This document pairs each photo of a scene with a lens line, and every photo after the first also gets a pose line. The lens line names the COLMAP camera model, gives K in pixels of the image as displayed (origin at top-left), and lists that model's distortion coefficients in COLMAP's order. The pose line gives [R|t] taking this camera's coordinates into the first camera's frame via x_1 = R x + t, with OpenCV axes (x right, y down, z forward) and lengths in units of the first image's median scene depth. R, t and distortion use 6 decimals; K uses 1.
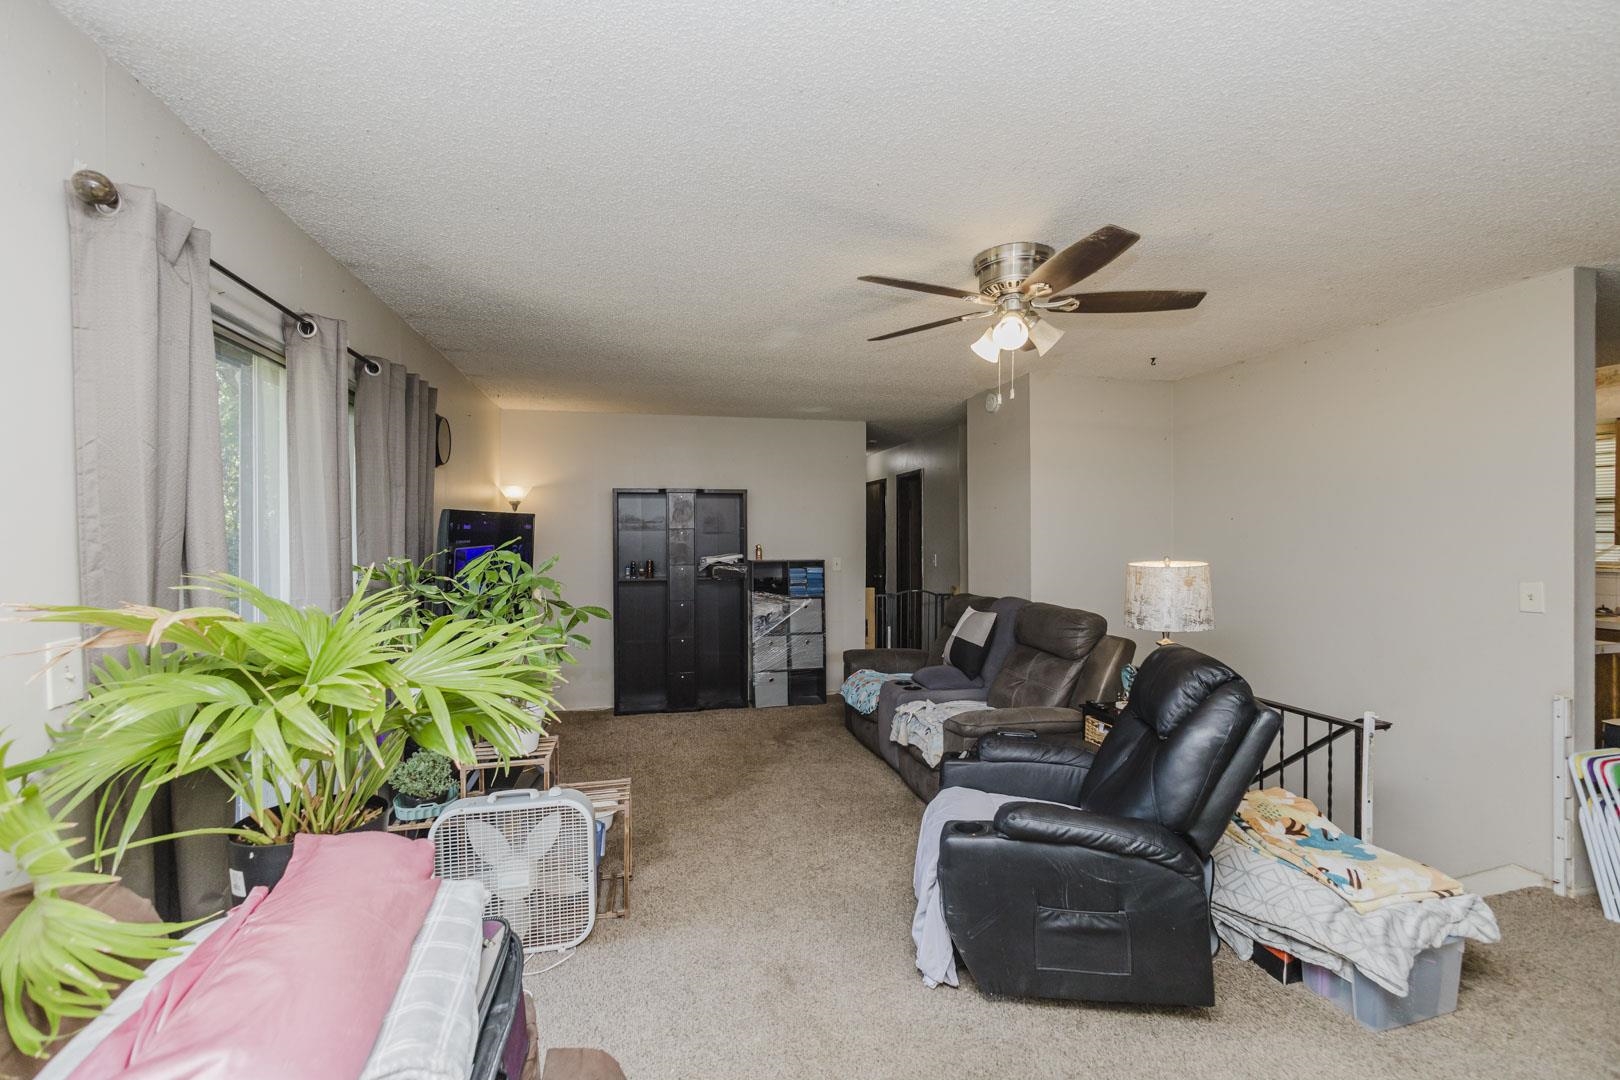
lens RADIAL K [[698.2, 0, 815.7], [0, 698.2, 539.3], [0, 0, 1]] dist [-0.010985, 0.000287]
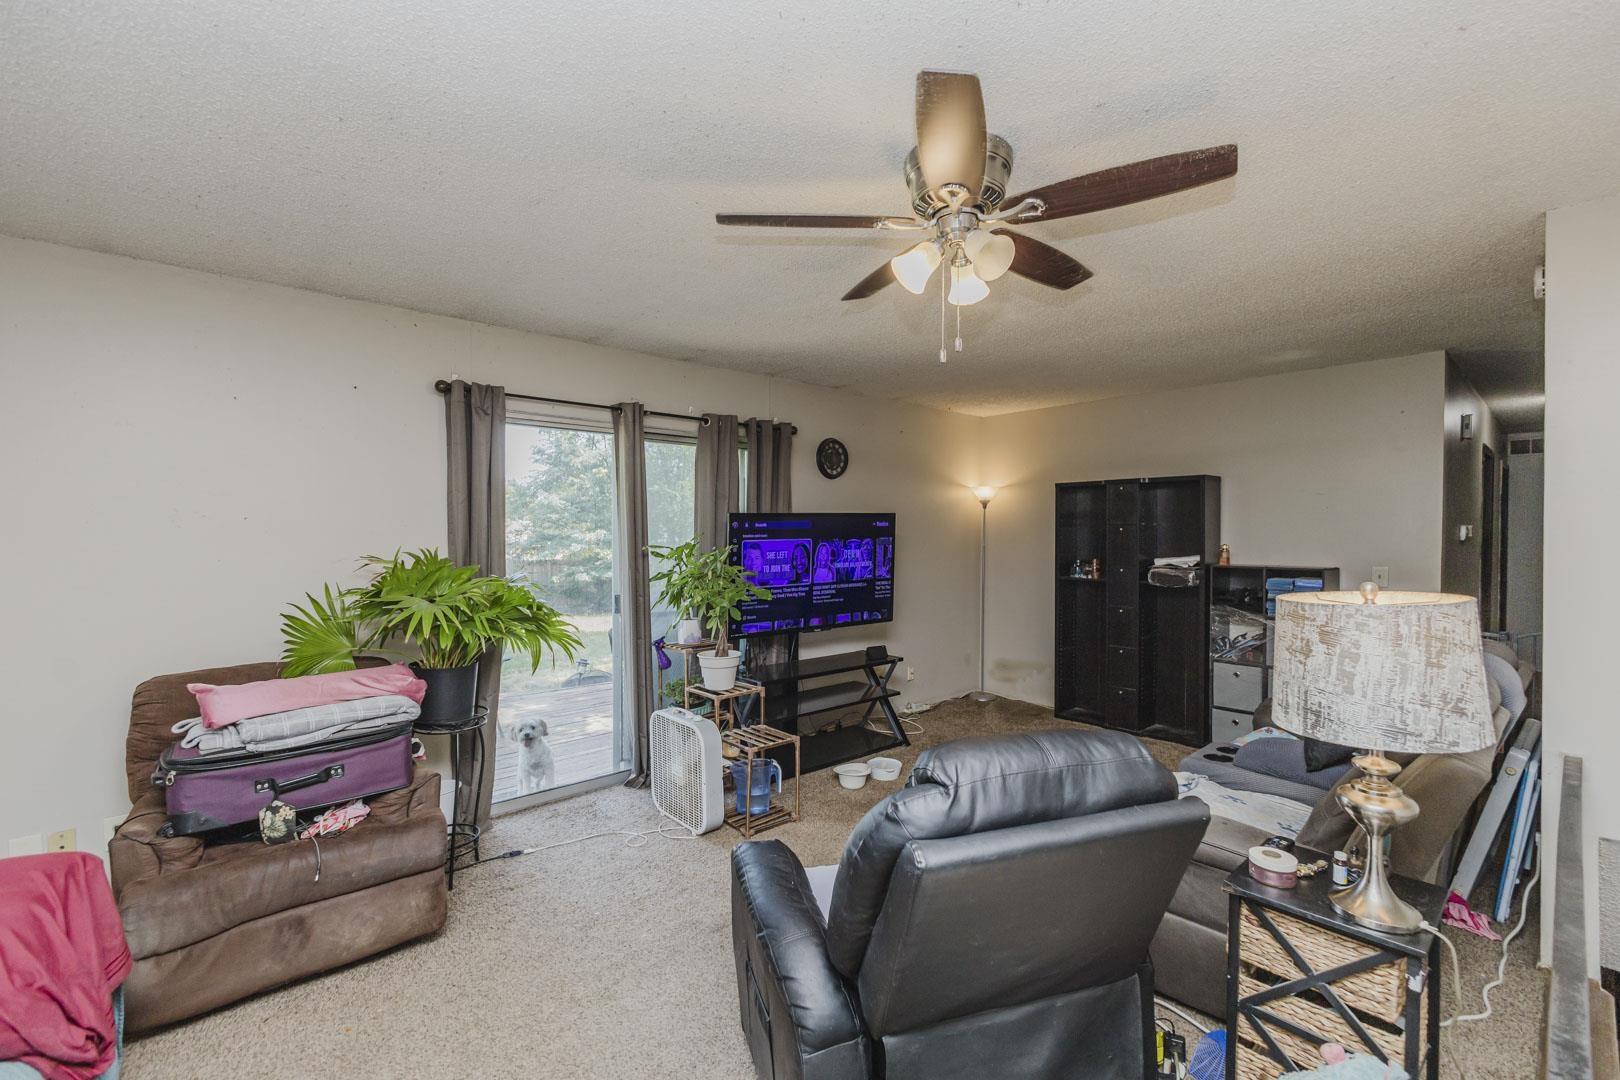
lens RADIAL K [[698.2, 0, 815.7], [0, 698.2, 539.3], [0, 0, 1]] dist [-0.010985, 0.000287]
pose [[0.444163, 0.013581, -0.895843, 0.415346], [-0.009350, 0.999901, 0.010523, -0.002516], [0.895897, 0.003702, 0.444246, 0.257779]]
